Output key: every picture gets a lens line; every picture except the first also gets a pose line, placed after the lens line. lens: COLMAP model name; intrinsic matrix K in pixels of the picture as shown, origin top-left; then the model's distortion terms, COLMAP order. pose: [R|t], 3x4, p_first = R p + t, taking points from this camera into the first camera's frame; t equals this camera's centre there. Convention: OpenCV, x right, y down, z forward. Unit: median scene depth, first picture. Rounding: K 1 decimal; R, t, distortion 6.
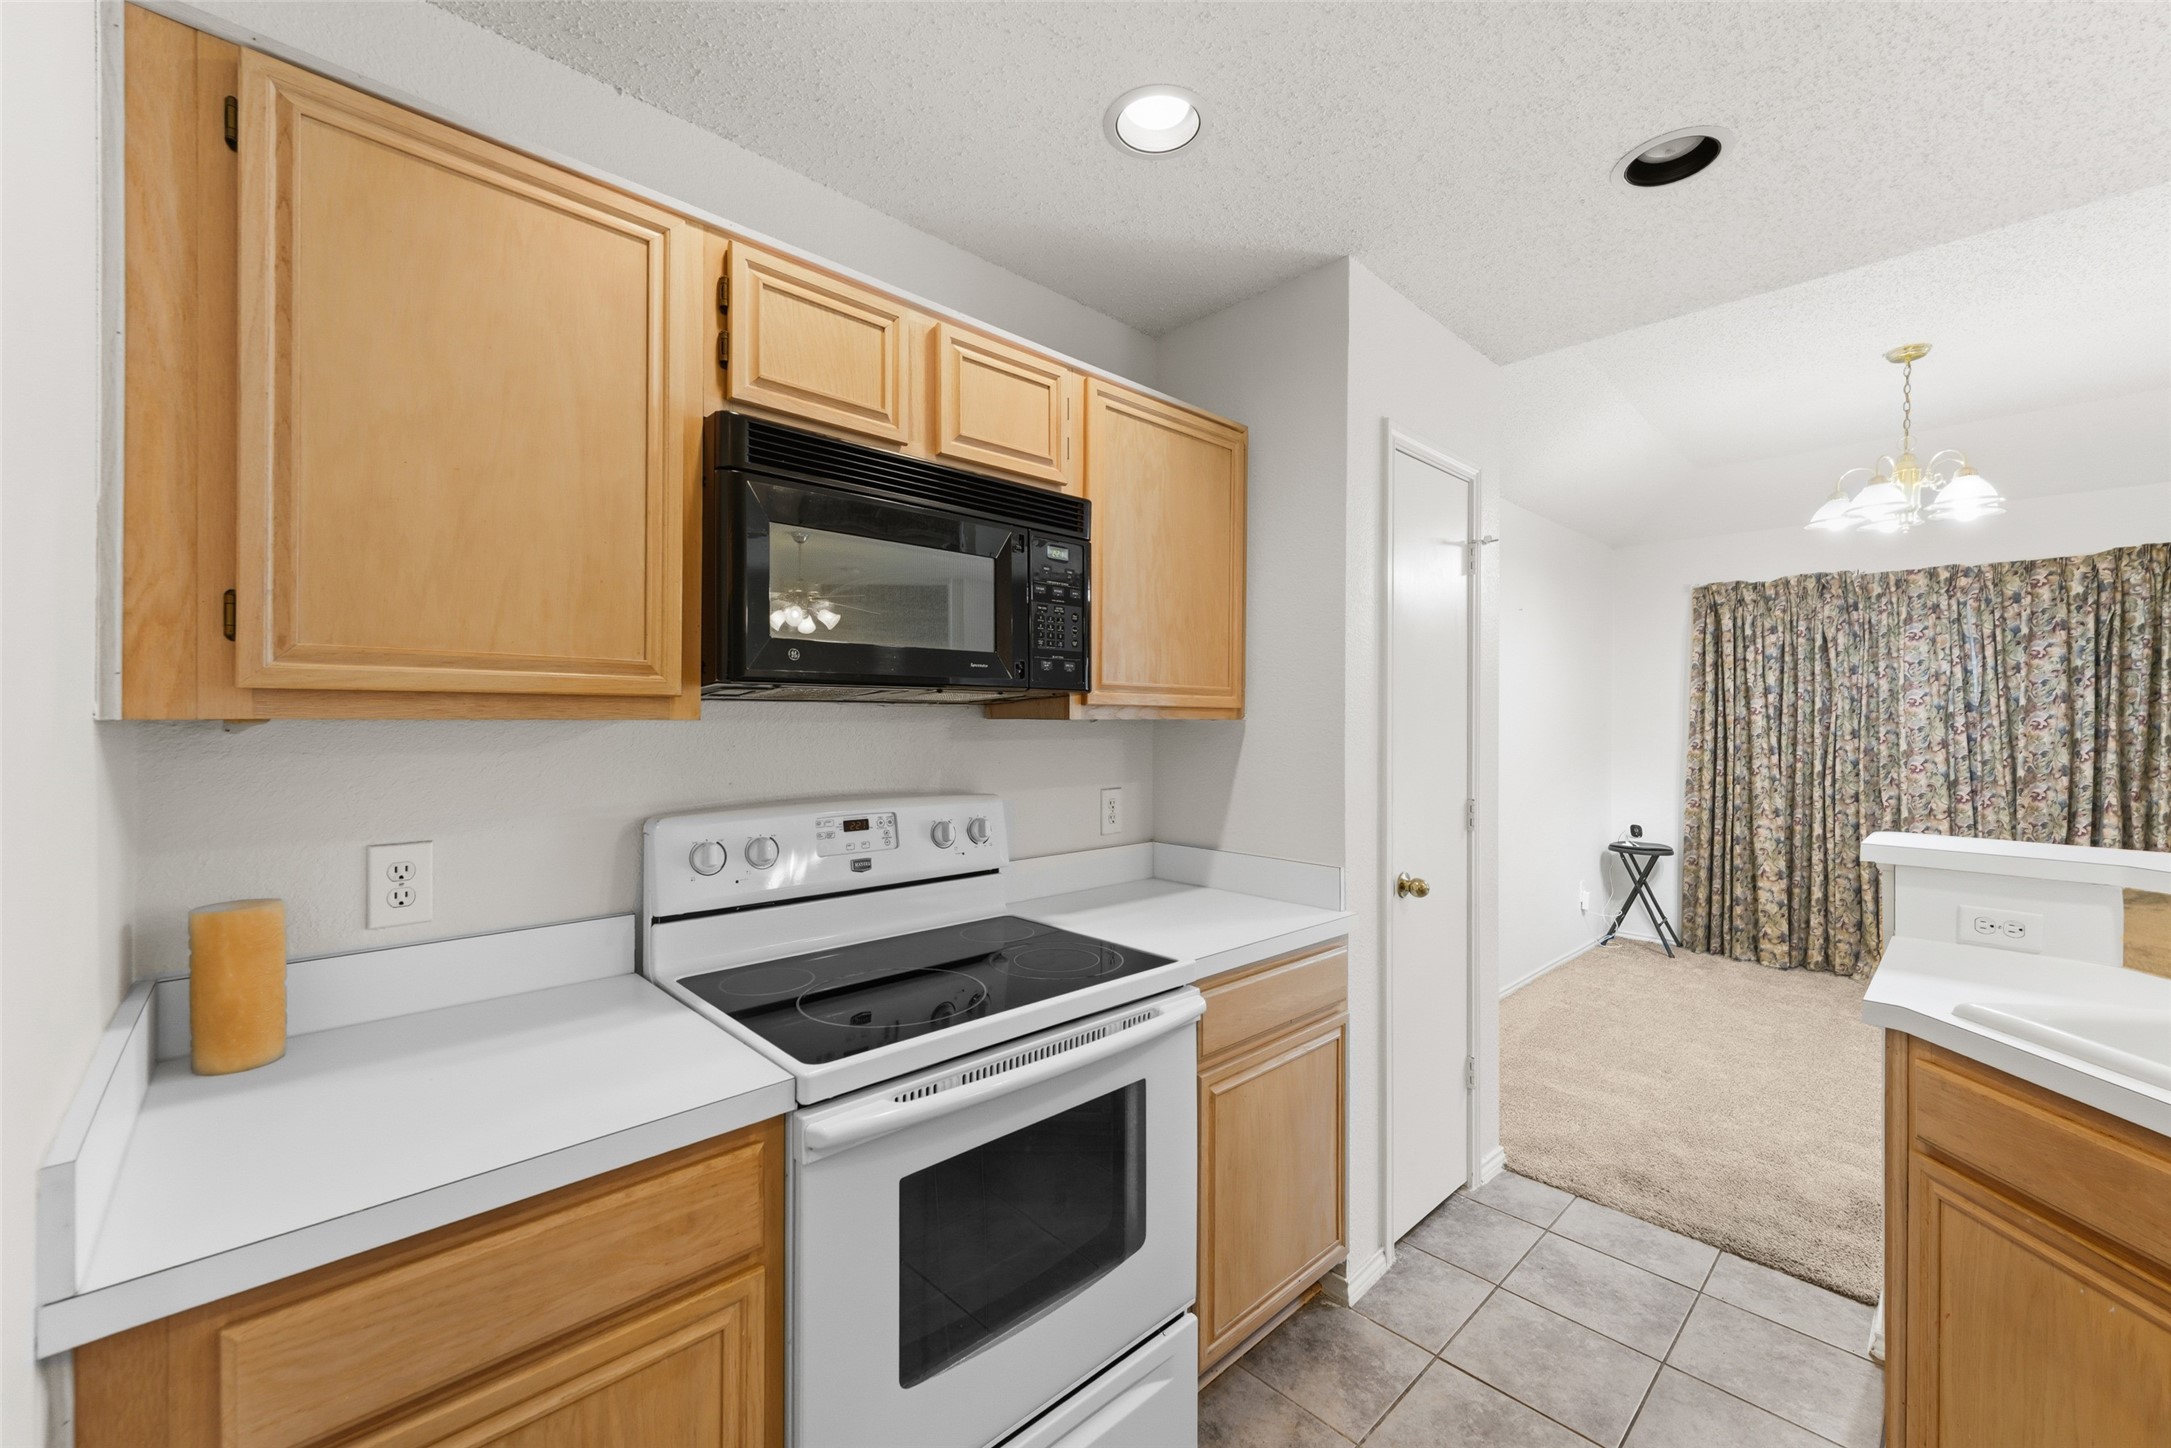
lens RADIAL K [[866.7, 0, 1045.1], [0, 866.7, 714.2], [0, 0, 1]] dist [-0.000459, -0.000246]
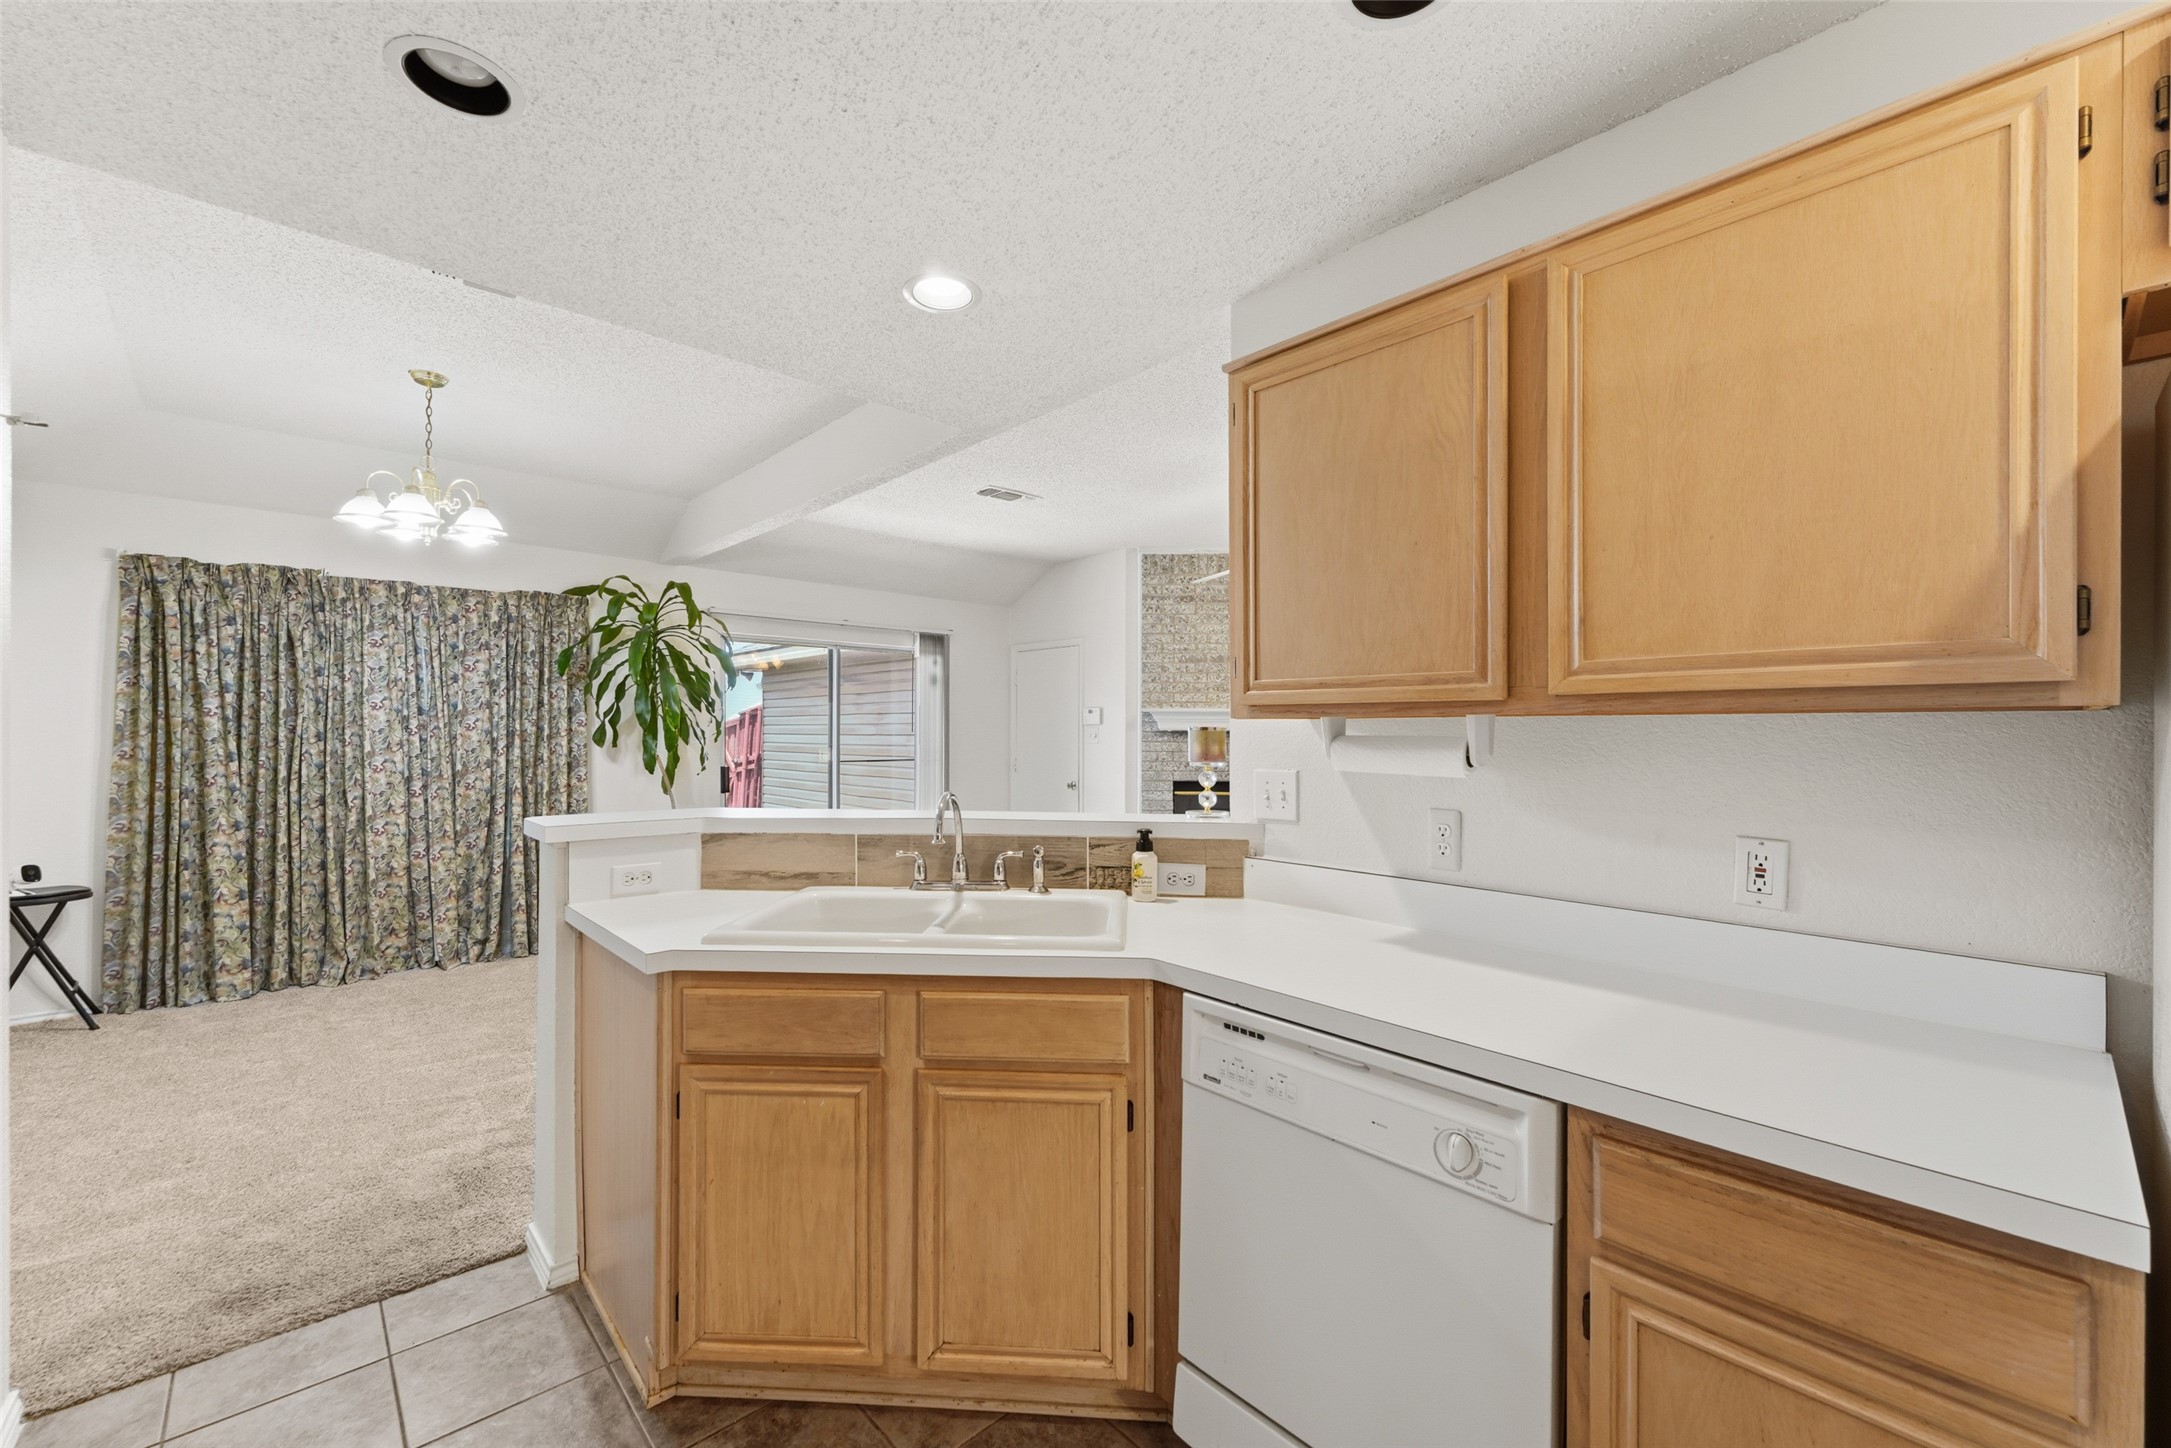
lens RADIAL K [[866.7, 0, 1098.9], [0, 866.7, 727.7], [0, 0, 1]] dist [-0.000459, -0.000246]
pose [[-0.018924, -0.000851, 0.999821, -0.070362], [-0.003870, 0.999992, 0.000778, 0.009009], [-0.999813, -0.003855, -0.018927, 0.140674]]
